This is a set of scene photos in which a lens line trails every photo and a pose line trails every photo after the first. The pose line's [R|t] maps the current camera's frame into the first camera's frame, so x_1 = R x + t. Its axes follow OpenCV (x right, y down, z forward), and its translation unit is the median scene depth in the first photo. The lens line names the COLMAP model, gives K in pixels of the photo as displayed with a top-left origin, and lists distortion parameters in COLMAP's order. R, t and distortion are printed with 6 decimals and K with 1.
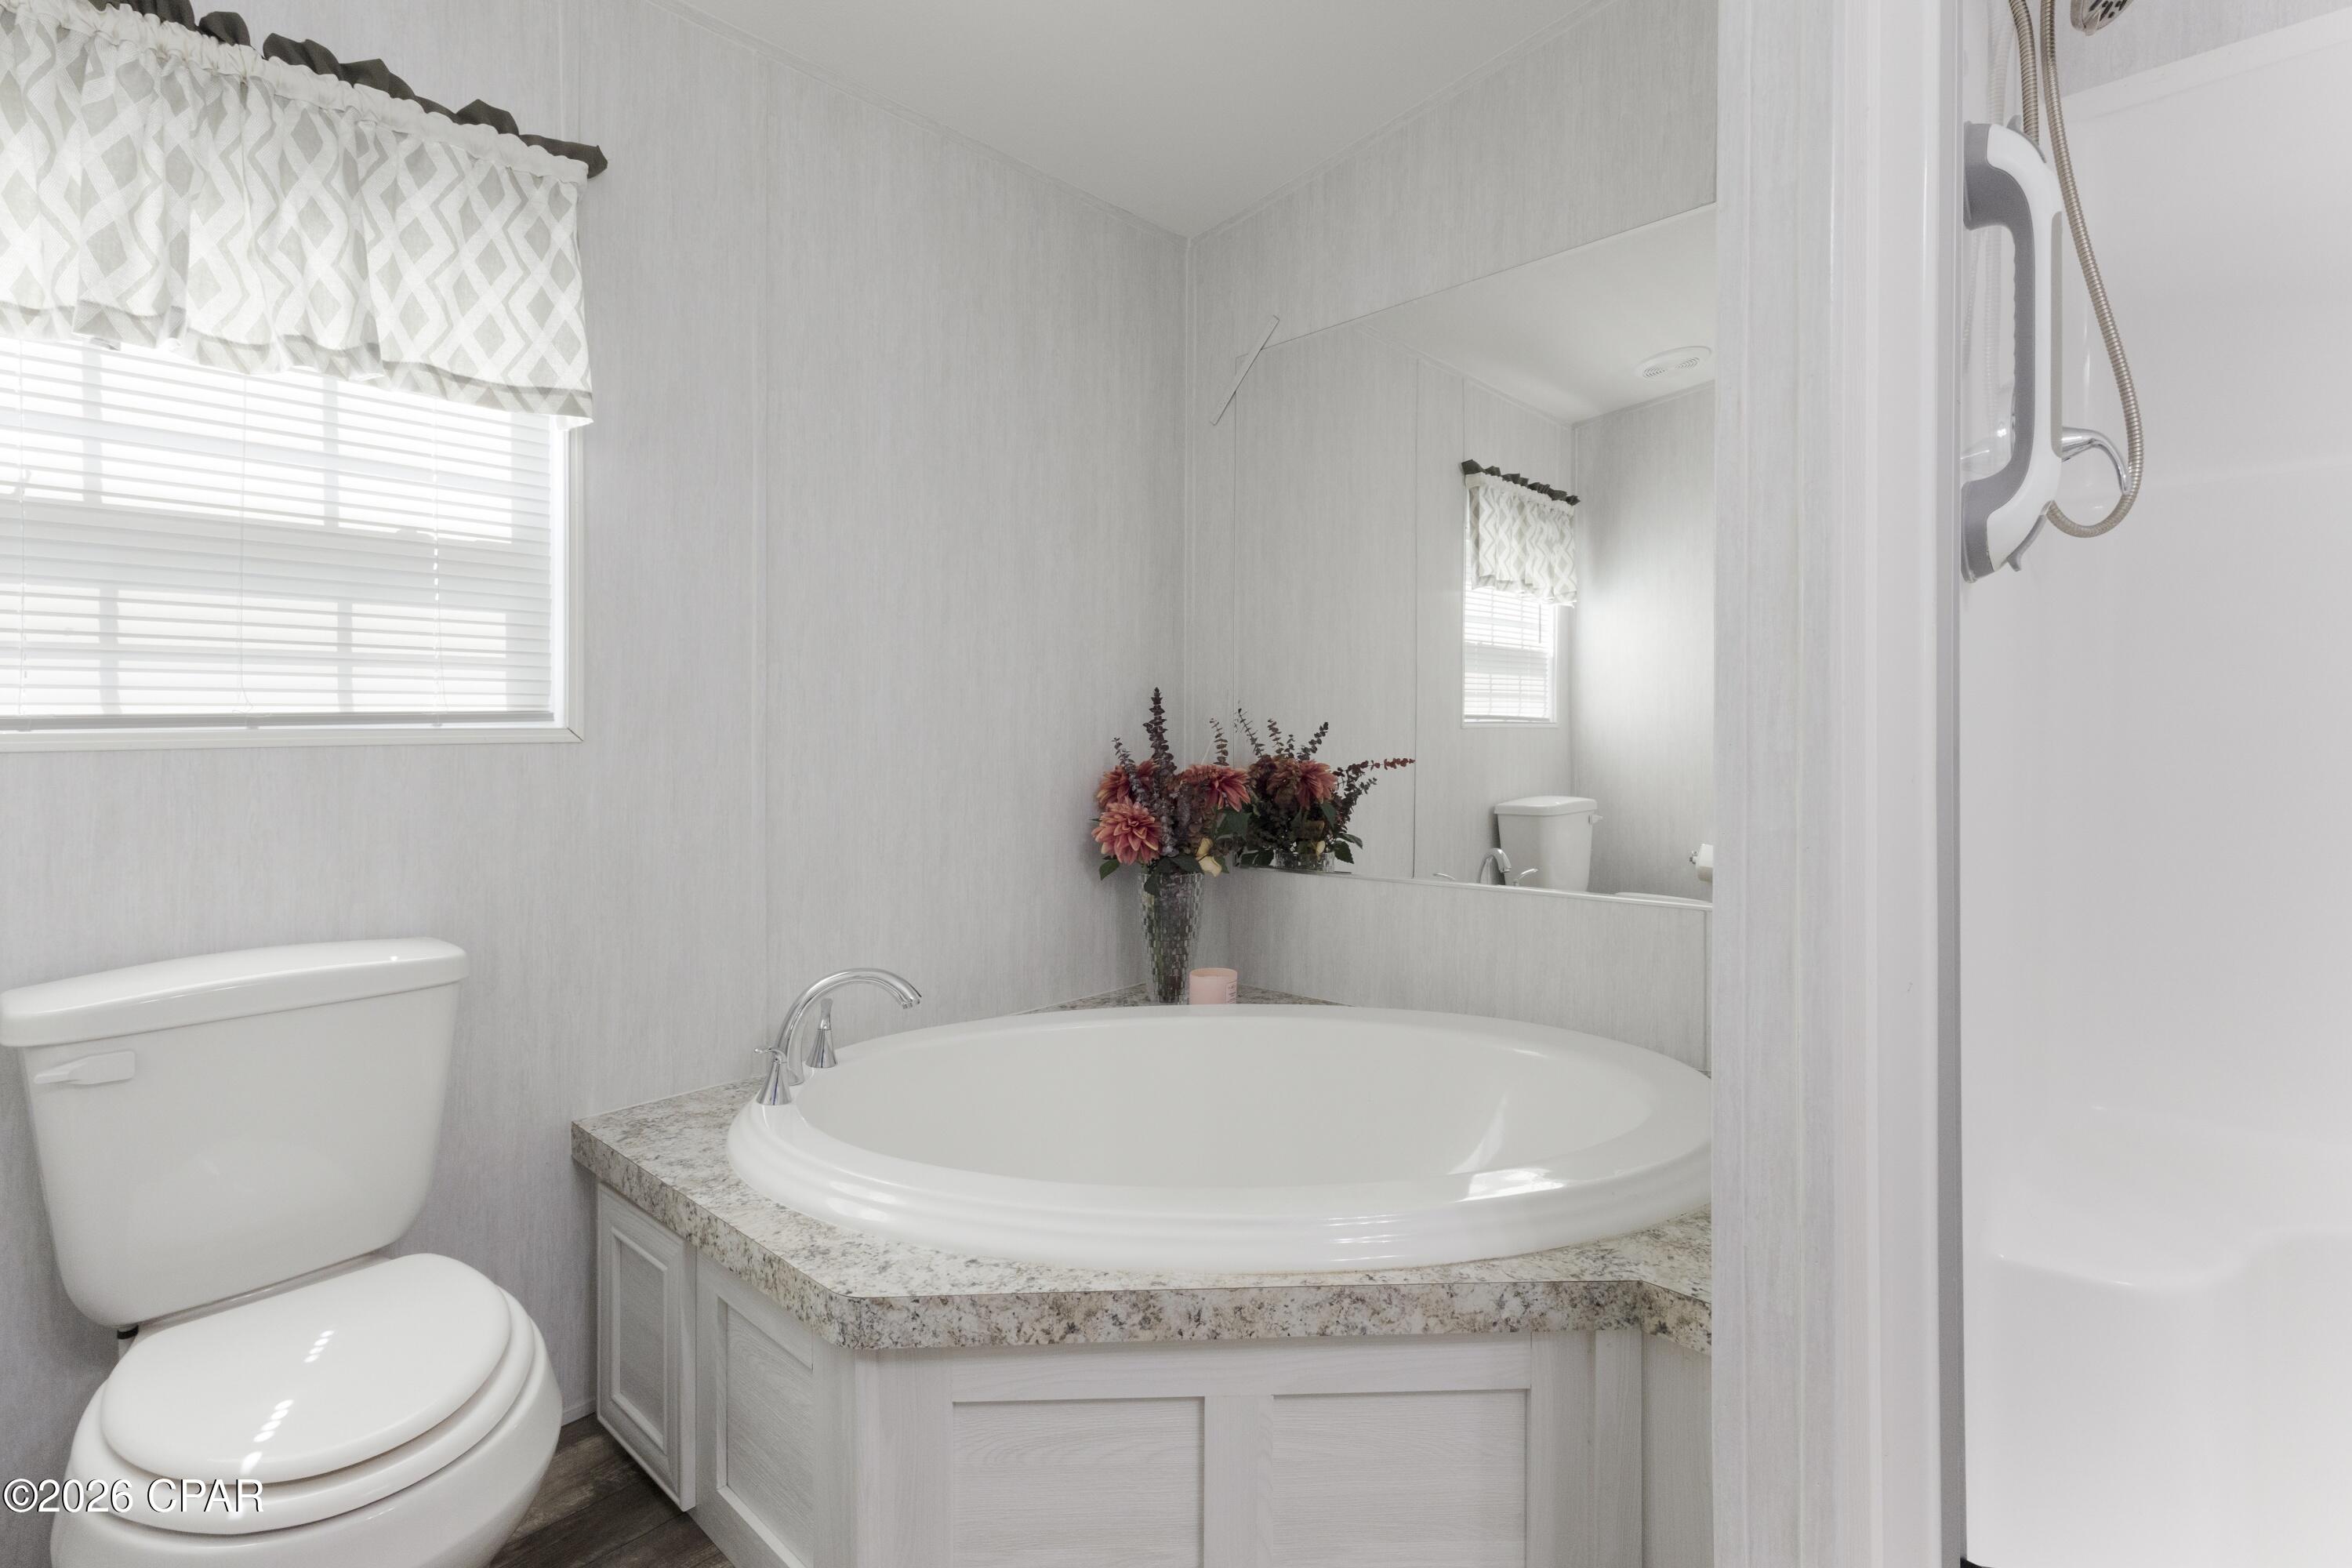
lens RADIAL K [[1094.7, 0, 1166.9], [0, 1094.7, 738.8], [0, 0, 1]] dist [0.003329, 0.000572]
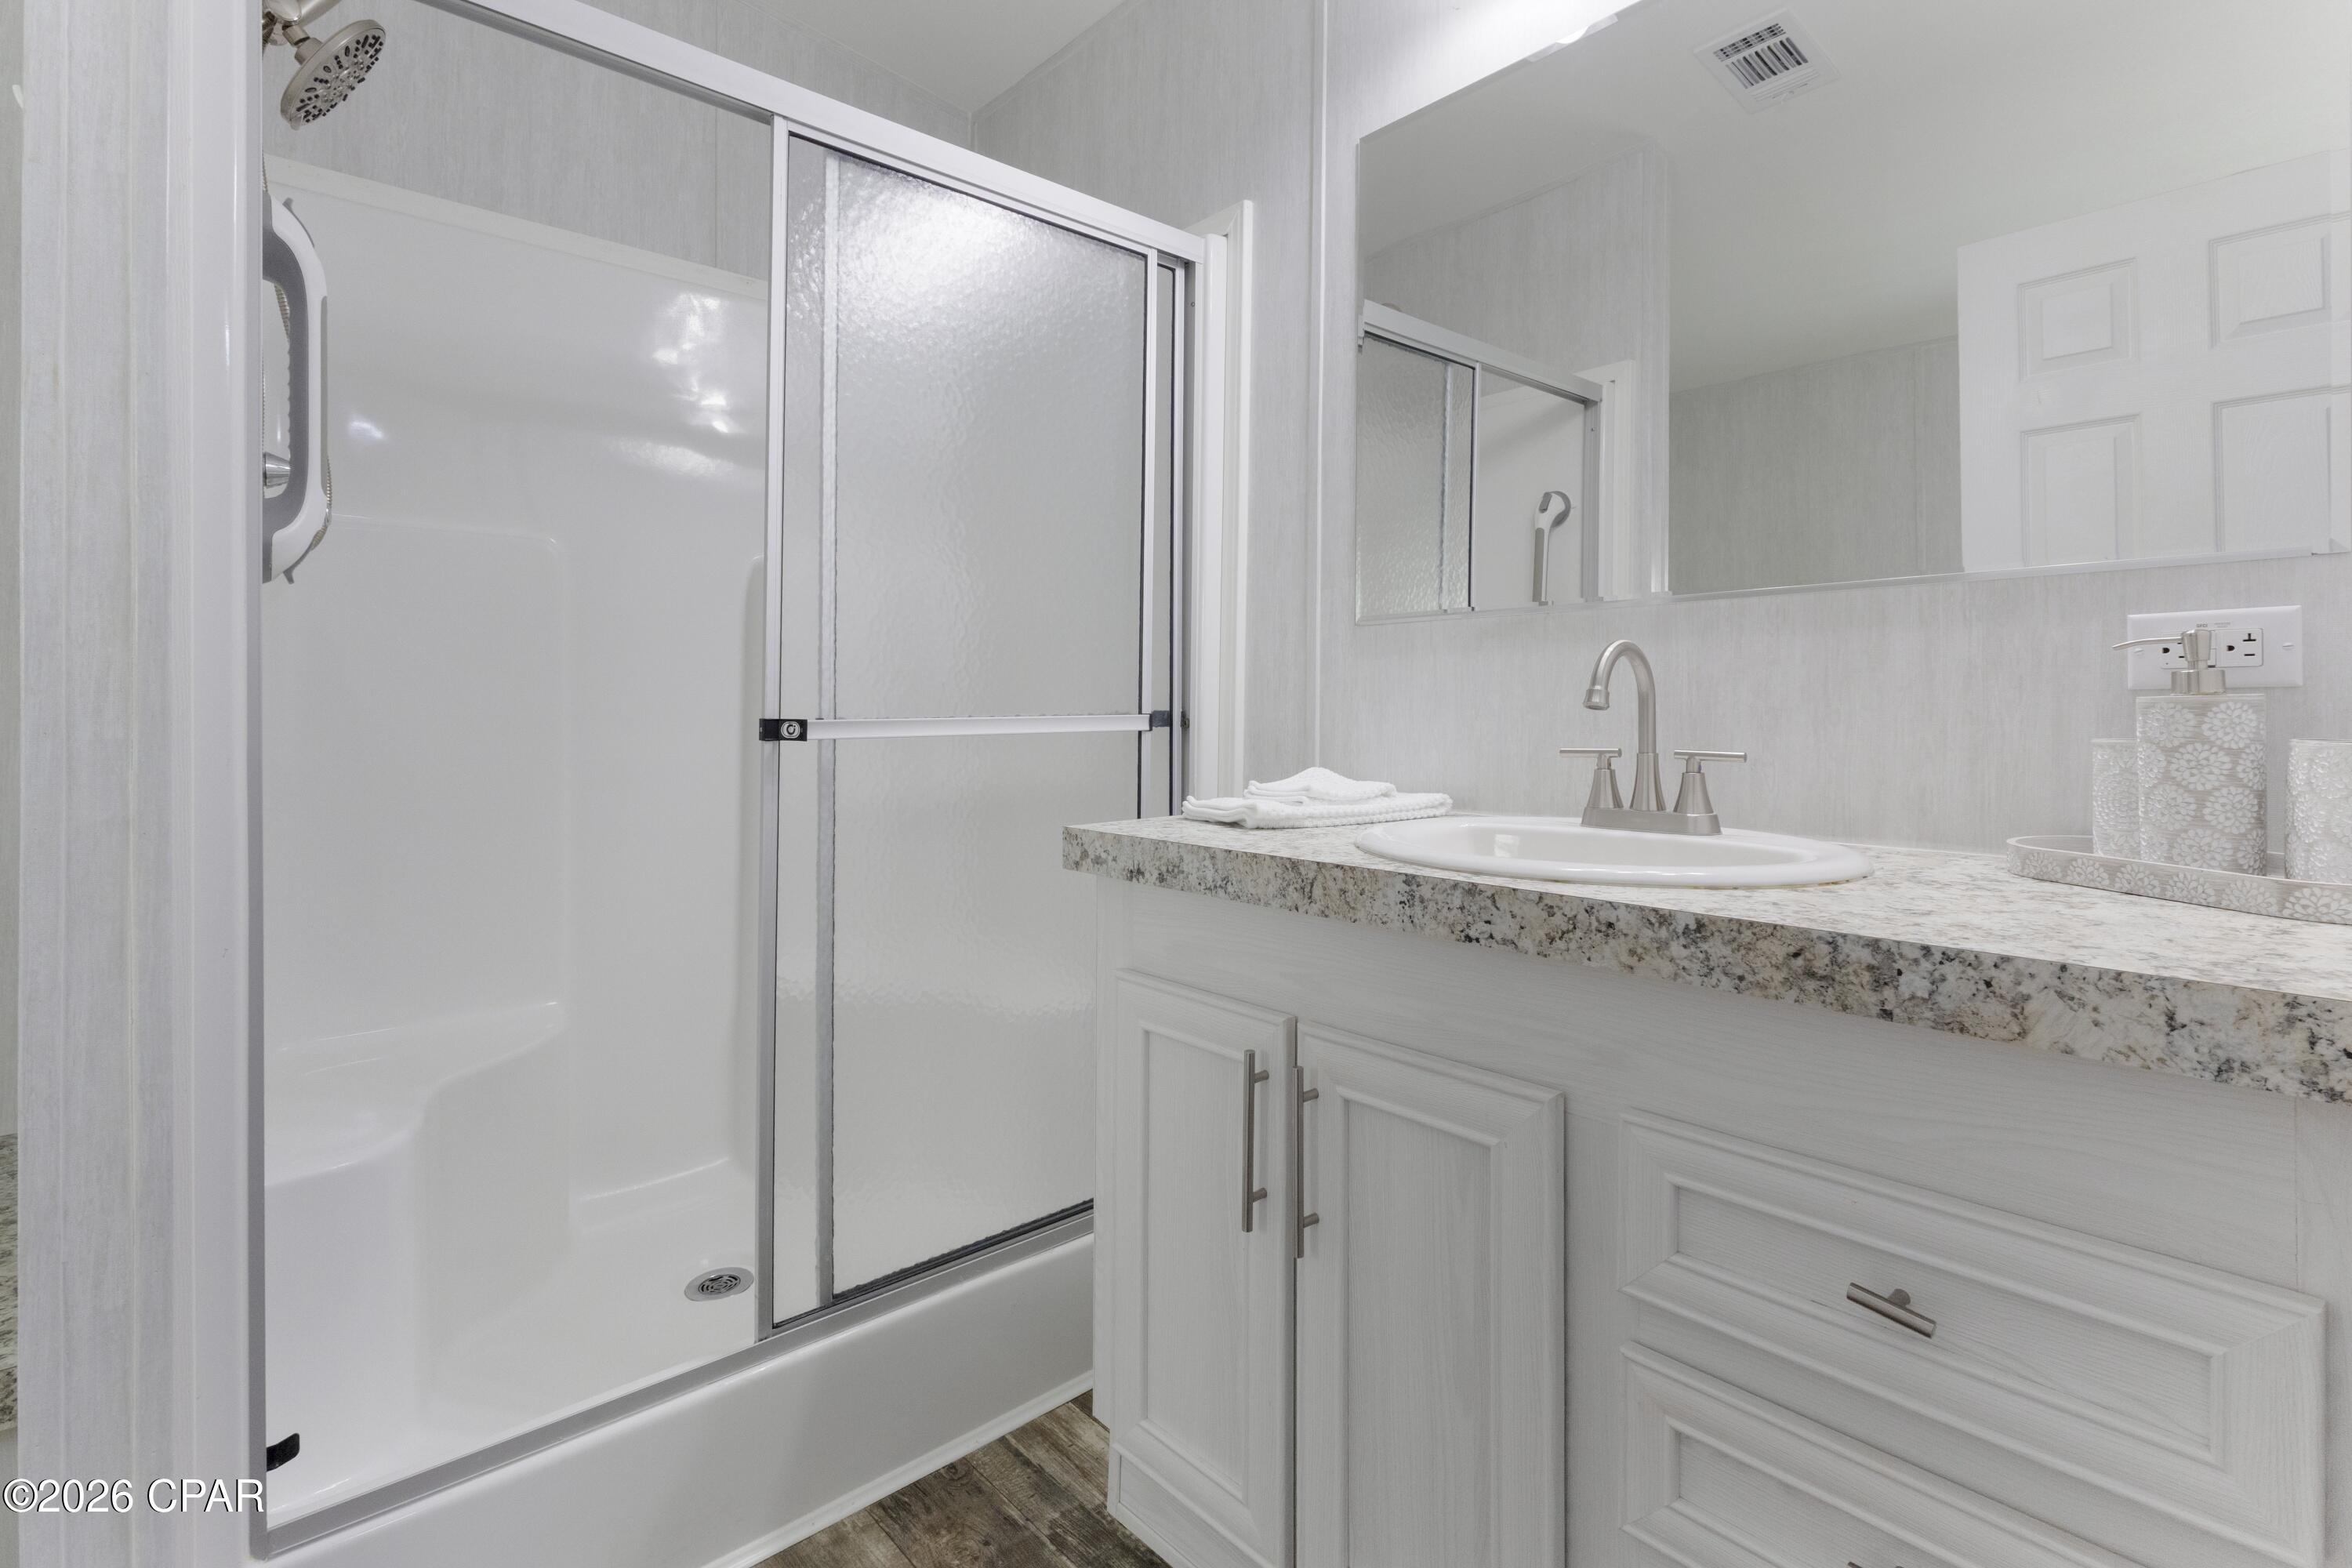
lens RADIAL K [[1094.7, 0, 1166.9], [0, 1094.7, 738.8], [0, 0, 1]] dist [0.003329, 0.000572]
pose [[0.087367, -0.018526, 0.996004, -0.340162], [0.009318, 0.999799, 0.017779, 0.001778], [-0.996133, 0.007727, 0.087522, -0.038662]]
